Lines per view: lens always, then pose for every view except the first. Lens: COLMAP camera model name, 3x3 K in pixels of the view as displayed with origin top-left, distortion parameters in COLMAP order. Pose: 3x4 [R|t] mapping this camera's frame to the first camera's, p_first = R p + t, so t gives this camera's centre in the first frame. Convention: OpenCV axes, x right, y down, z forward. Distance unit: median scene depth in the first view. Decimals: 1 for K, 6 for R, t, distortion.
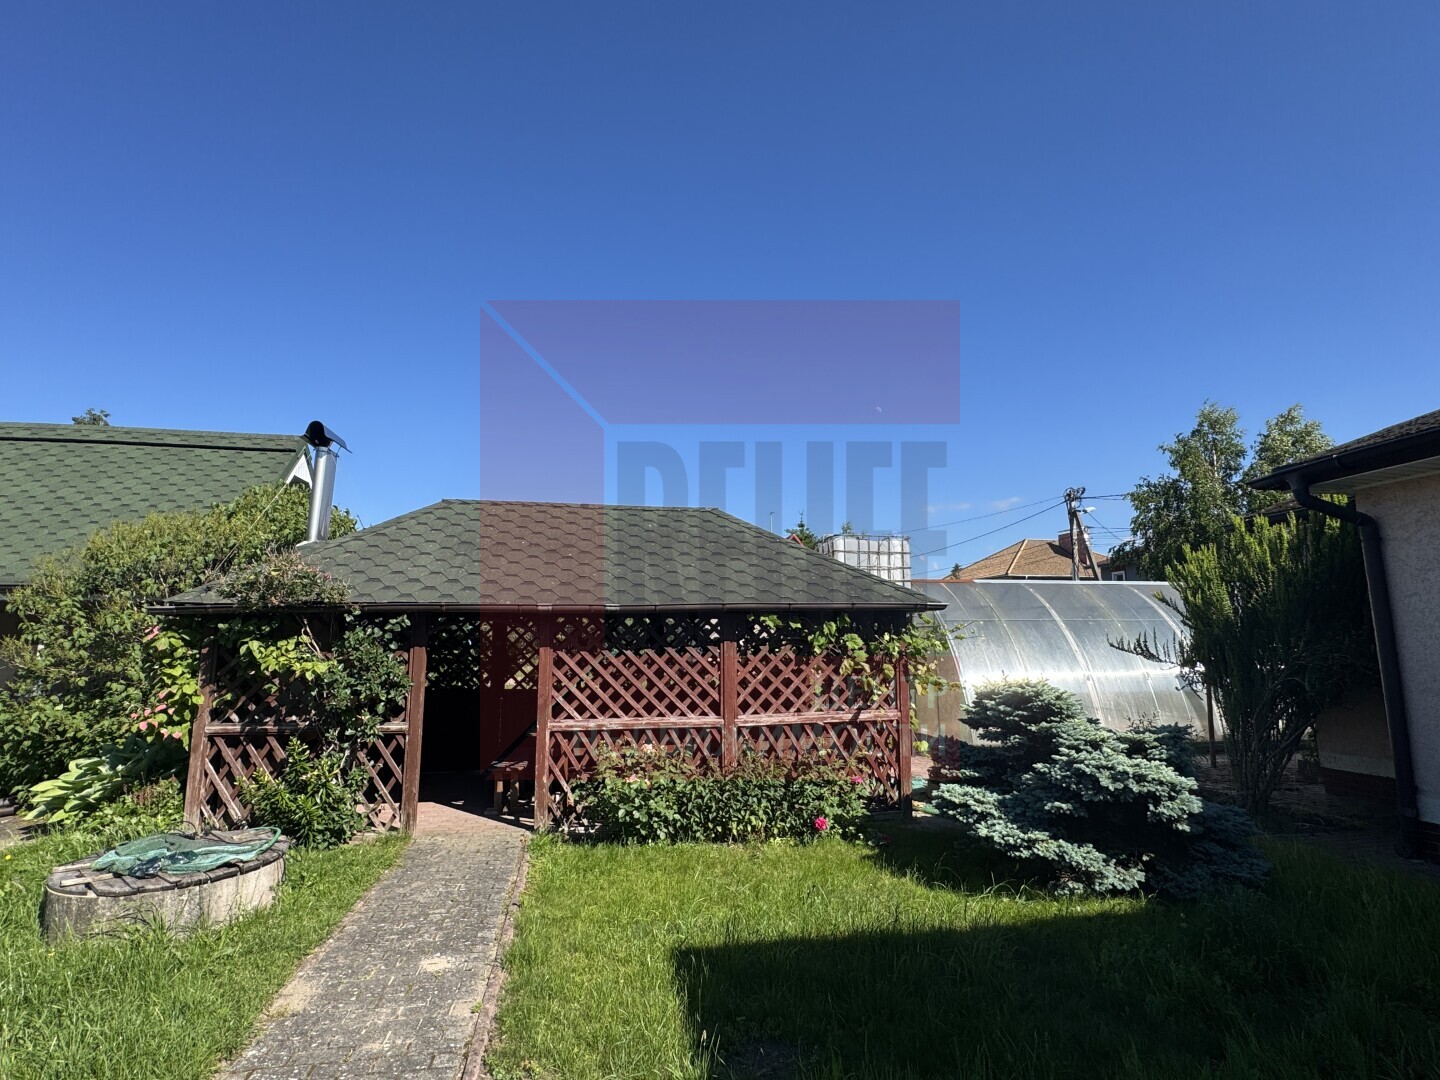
lens RADIAL K [[723.7, 0, 721.1], [0, 723.7, 533.9], [0, 0, 1]] dist [0.000534, -0.001144]
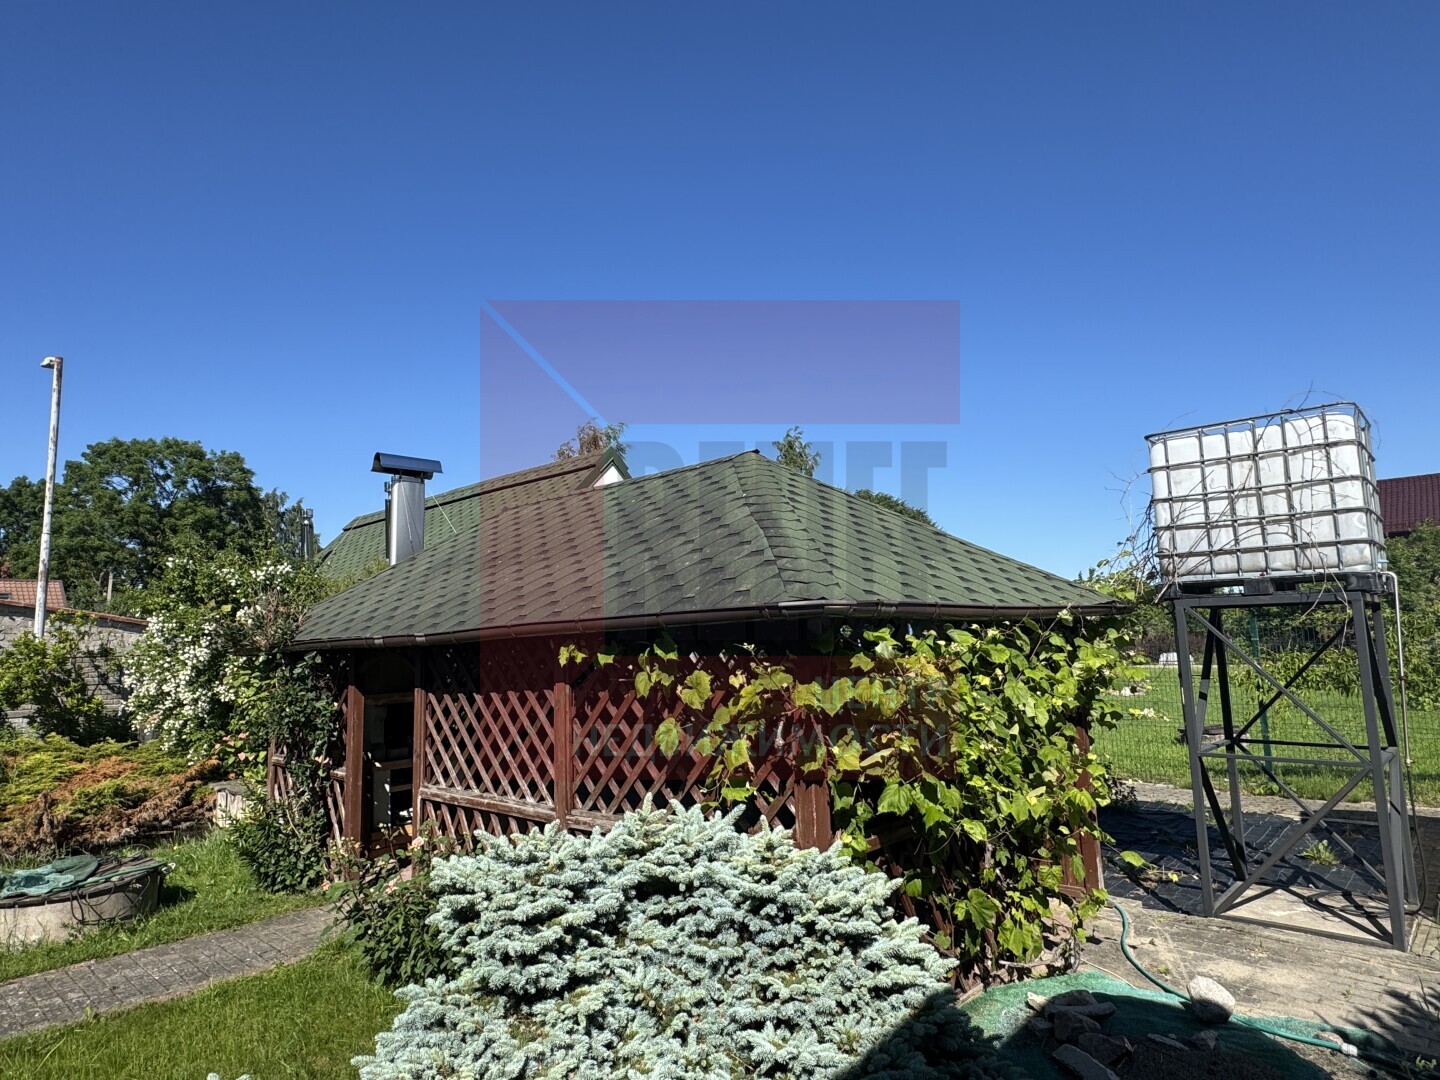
lens RADIAL K [[873.1, 0, 709.7], [0, 873.1, 536.4], [0, 0, 1]] dist [-0.022493, 0.000107]
pose [[0.627807, -0.114637, -0.769881, 0.675424], [0.147589, 0.988684, -0.026864, 0.064348], [0.764248, -0.096760, 0.637622, 0.650456]]
